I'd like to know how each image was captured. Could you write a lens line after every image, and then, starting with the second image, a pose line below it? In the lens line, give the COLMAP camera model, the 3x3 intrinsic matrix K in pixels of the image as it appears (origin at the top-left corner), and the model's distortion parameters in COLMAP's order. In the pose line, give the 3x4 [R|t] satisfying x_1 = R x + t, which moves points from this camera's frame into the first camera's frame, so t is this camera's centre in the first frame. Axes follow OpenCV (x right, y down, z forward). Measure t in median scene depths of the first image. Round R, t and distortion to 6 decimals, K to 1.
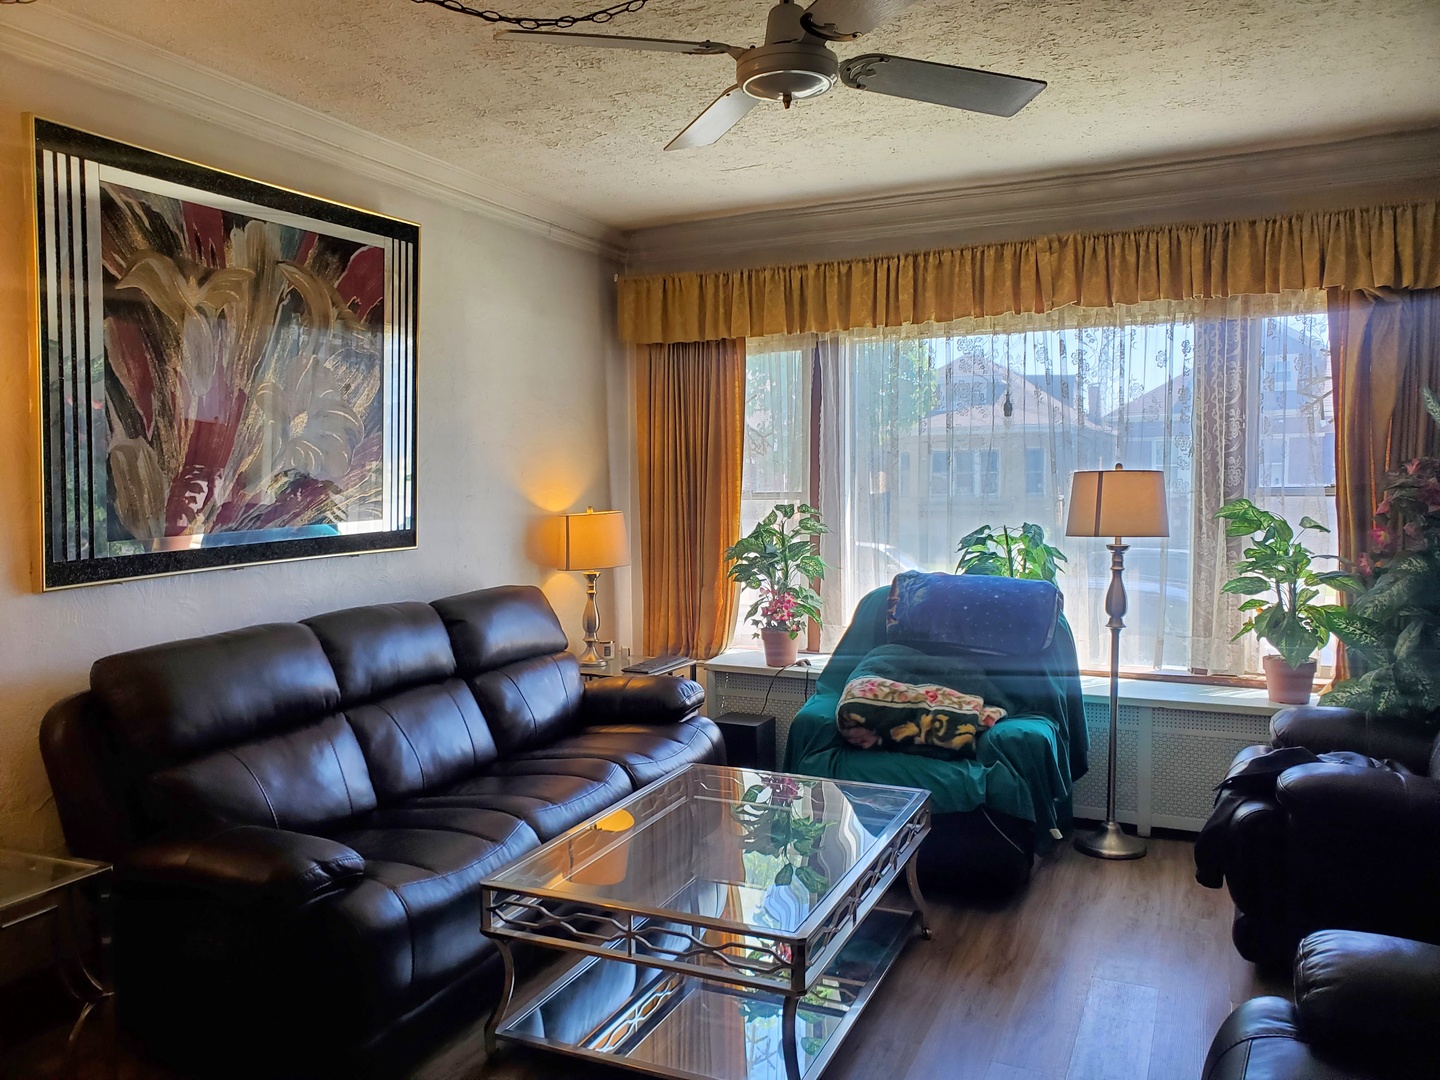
lens RADIAL K [[1109.3, 0, 710.6], [0, 1109.3, 543.4], [0, 0, 1]] dist [0.019519, -0.013498]
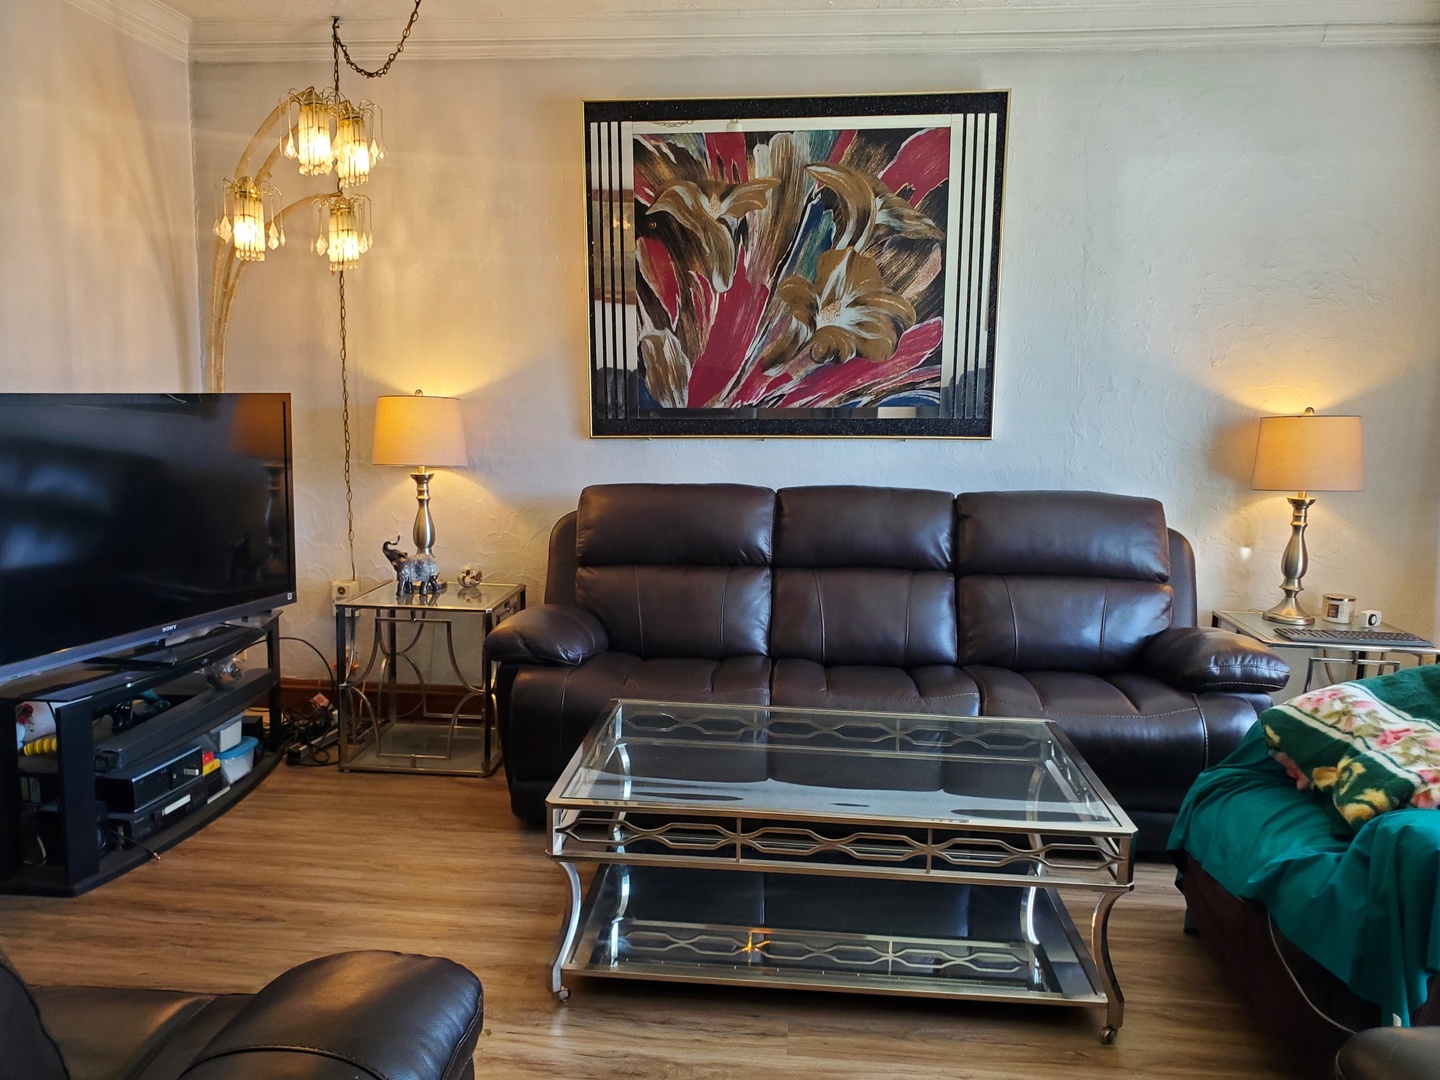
lens RADIAL K [[1109.3, 0, 718.3], [0, 1109.3, 548.1], [0, 0, 1]] dist [0.019519, -0.013498]
pose [[0.341224, 0.132887, -0.930541, 0.626046], [-0.075487, 0.990633, 0.113788, 0.006079], [0.936946, 0.031417, 0.348059, 0.507441]]
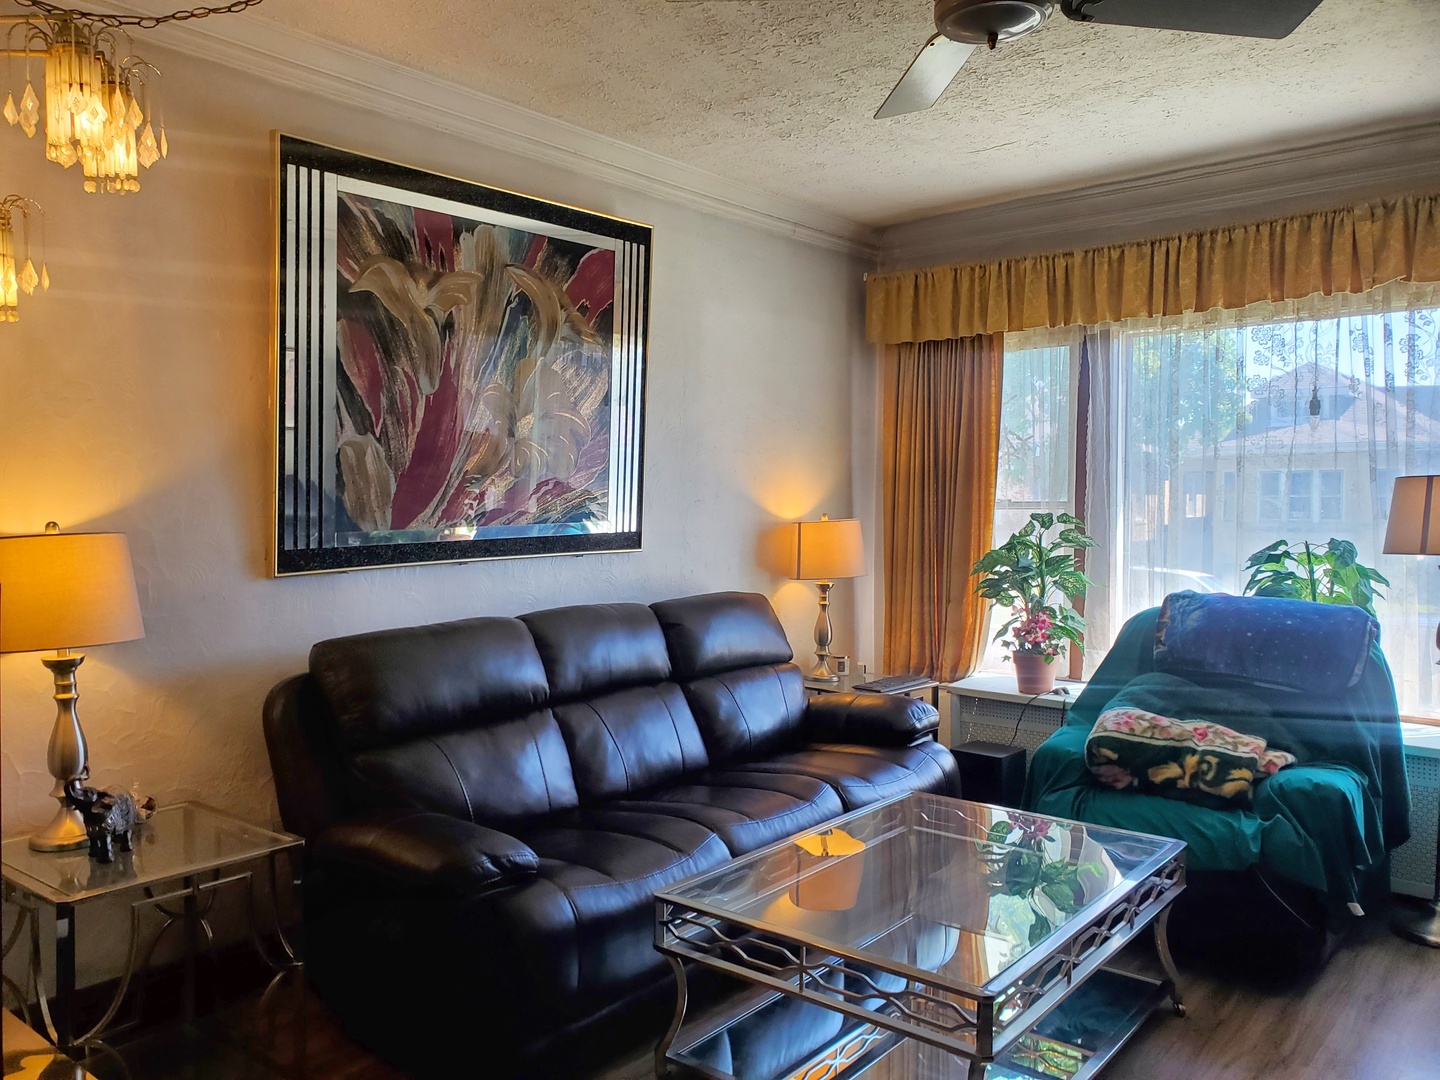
lens RADIAL K [[1109.3, 0, 709.5], [0, 1109.3, 543.9], [0, 0, 1]] dist [0.019519, -0.013498]
pose [[0.963761, 0.019329, -0.266064, 0.063967], [-0.024811, 0.999543, -0.017256, 0.015303], [0.265609, 0.023232, 0.963801, 0.065960]]
